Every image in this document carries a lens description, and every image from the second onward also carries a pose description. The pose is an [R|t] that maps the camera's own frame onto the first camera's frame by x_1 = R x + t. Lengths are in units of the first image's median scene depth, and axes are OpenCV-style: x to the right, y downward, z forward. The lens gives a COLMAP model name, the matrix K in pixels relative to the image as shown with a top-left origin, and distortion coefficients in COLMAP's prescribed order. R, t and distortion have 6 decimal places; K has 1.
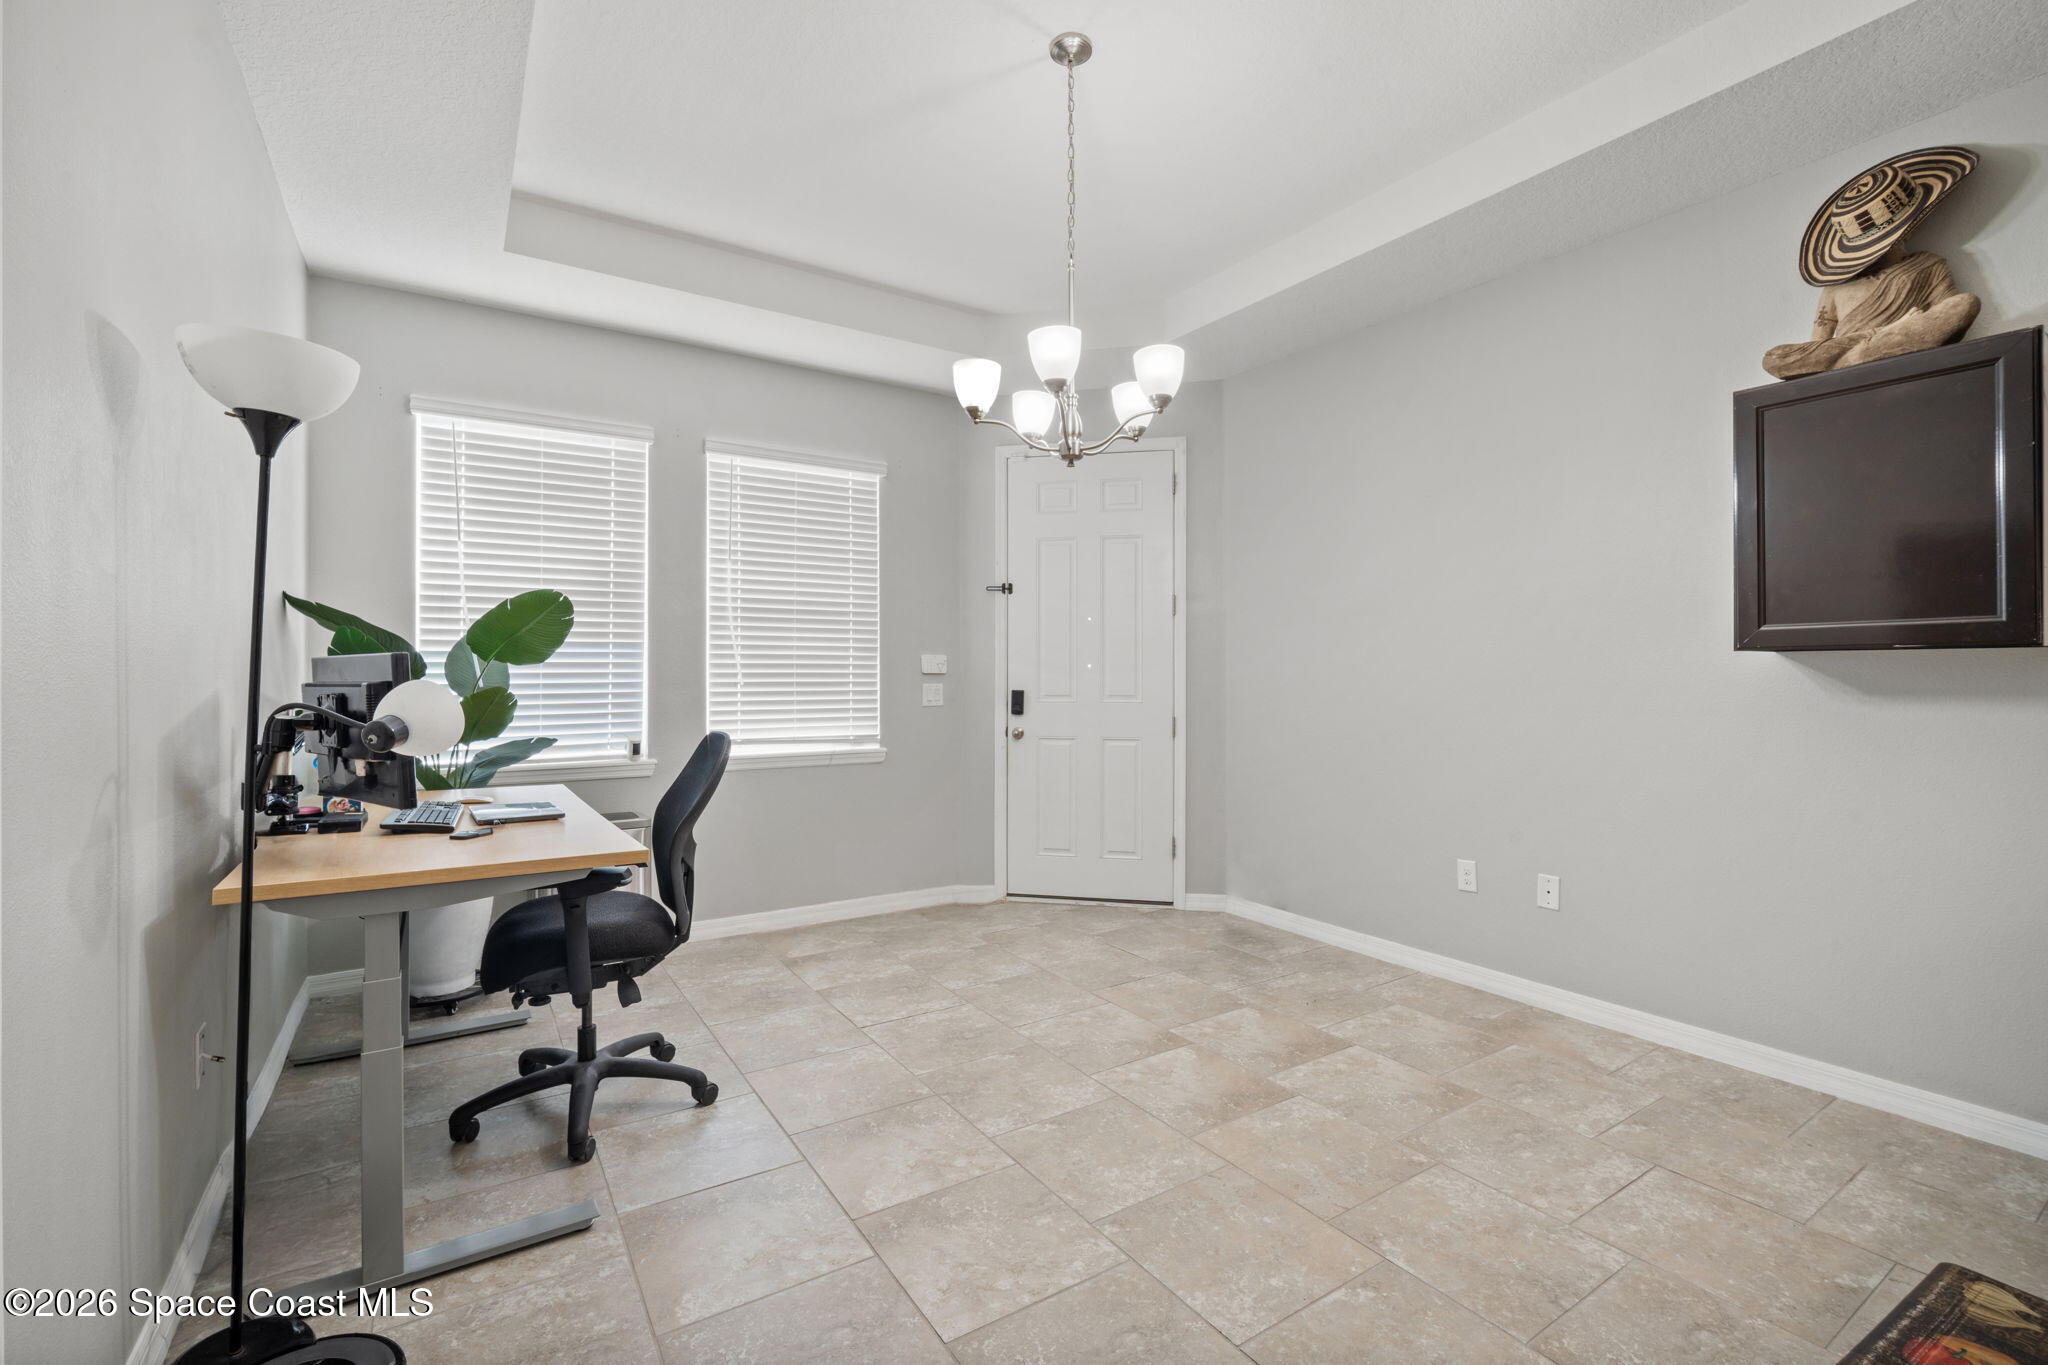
lens RADIAL K [[889.8, 0, 1018.6], [0, 889.8, 679.4], [0, 0, 1]] dist [-0.011818, 0.003011]
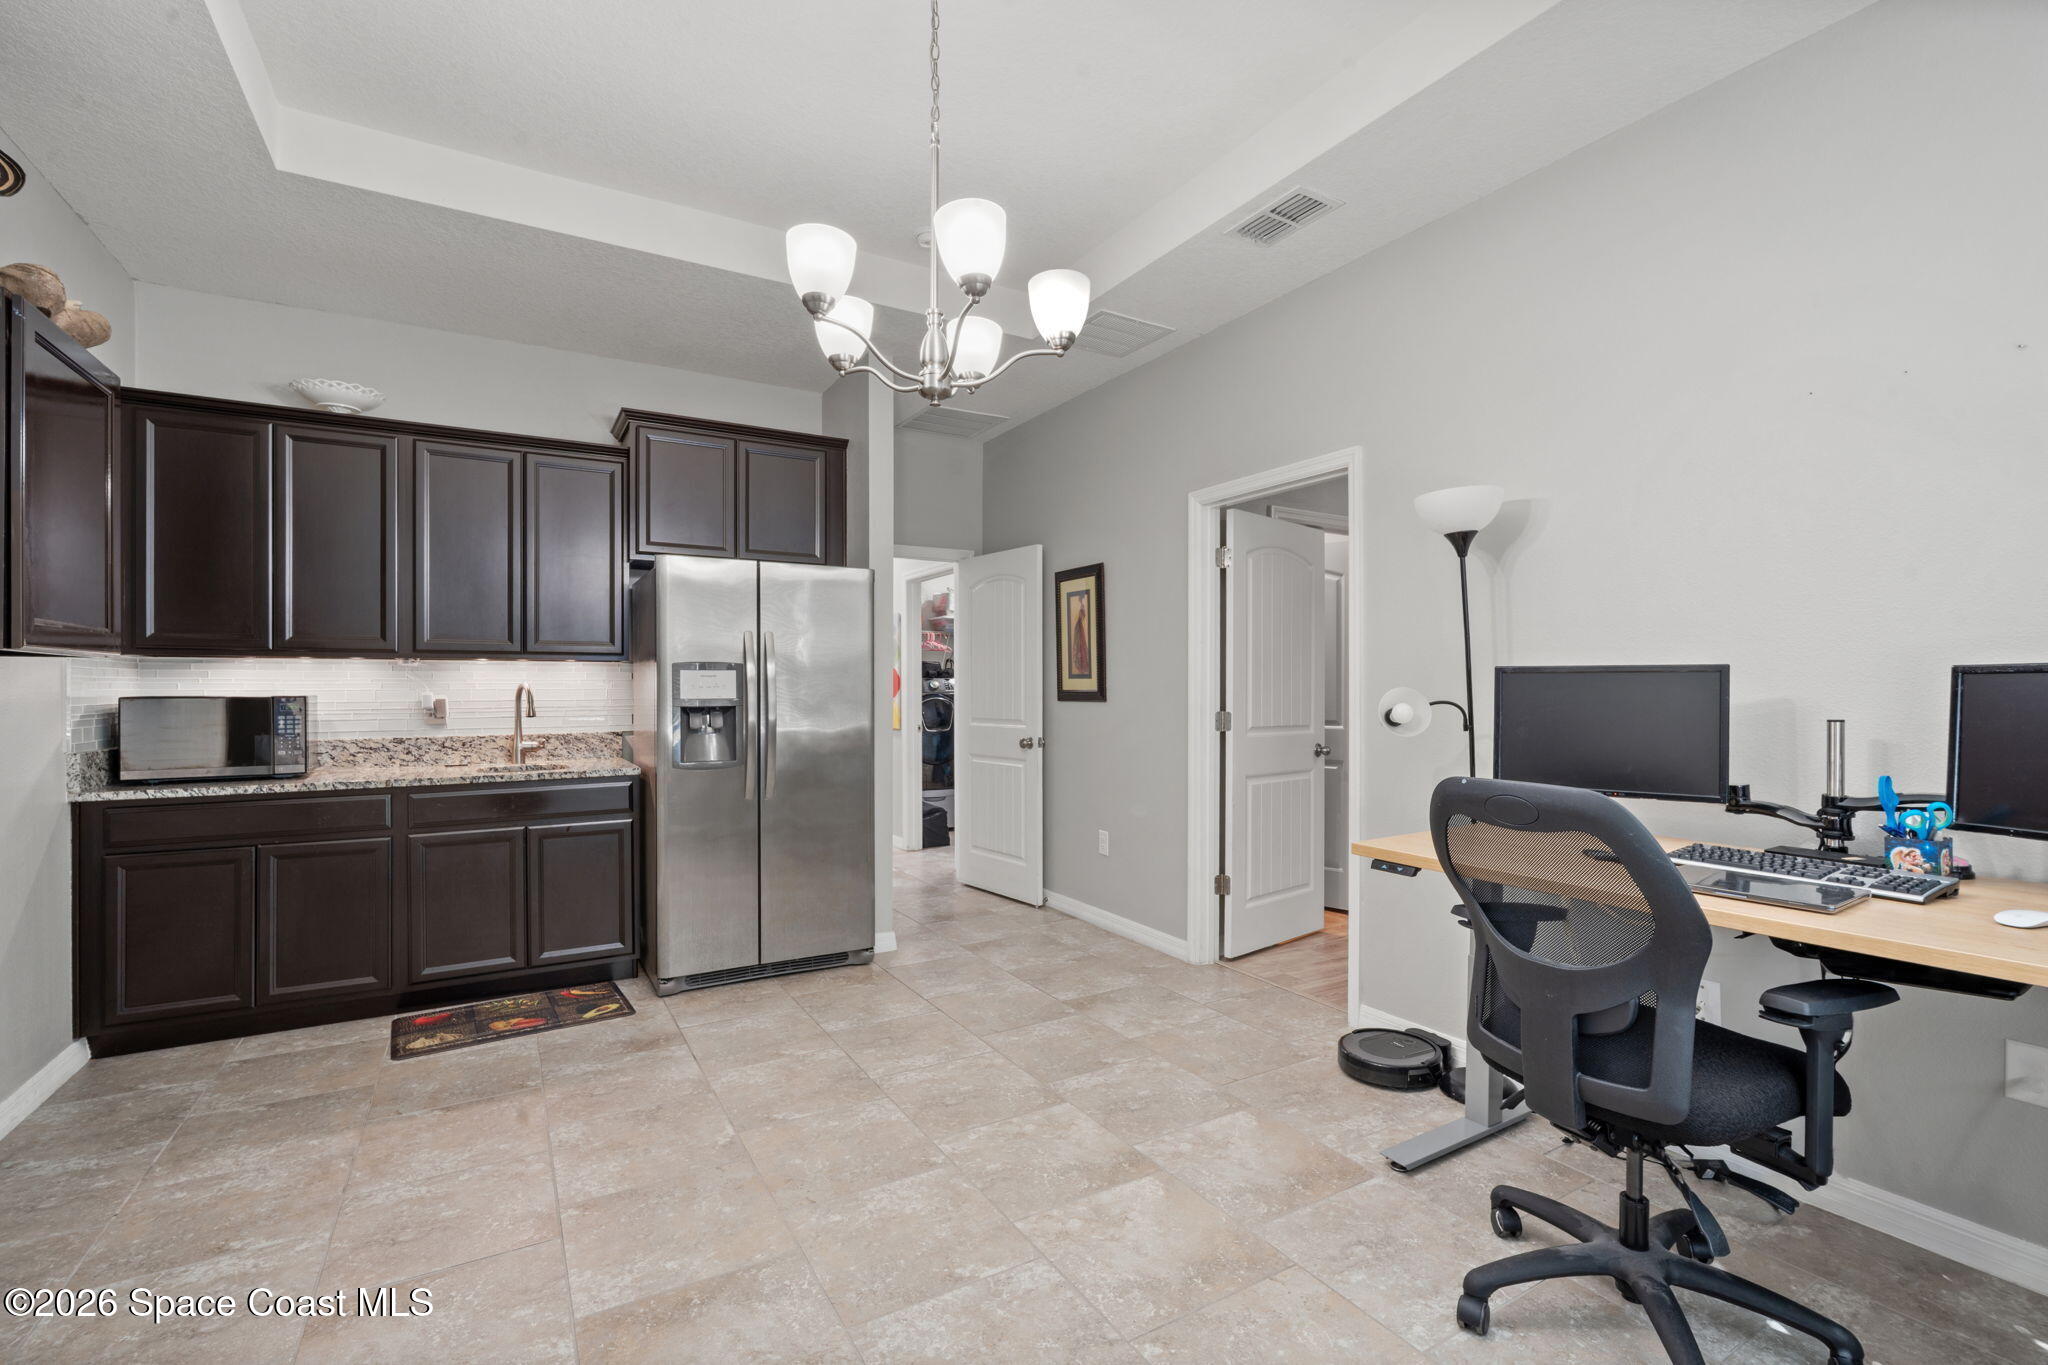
lens RADIAL K [[889.8, 0, 1022.7], [0, 889.8, 682.8], [0, 0, 1]] dist [-0.011818, 0.003011]
pose [[-0.999084, -0.000398, 0.042796, -0.052740], [-0.000282, 0.999996, 0.002711, -0.009104], [-0.042797, 0.002697, -0.999080, 1.958110]]
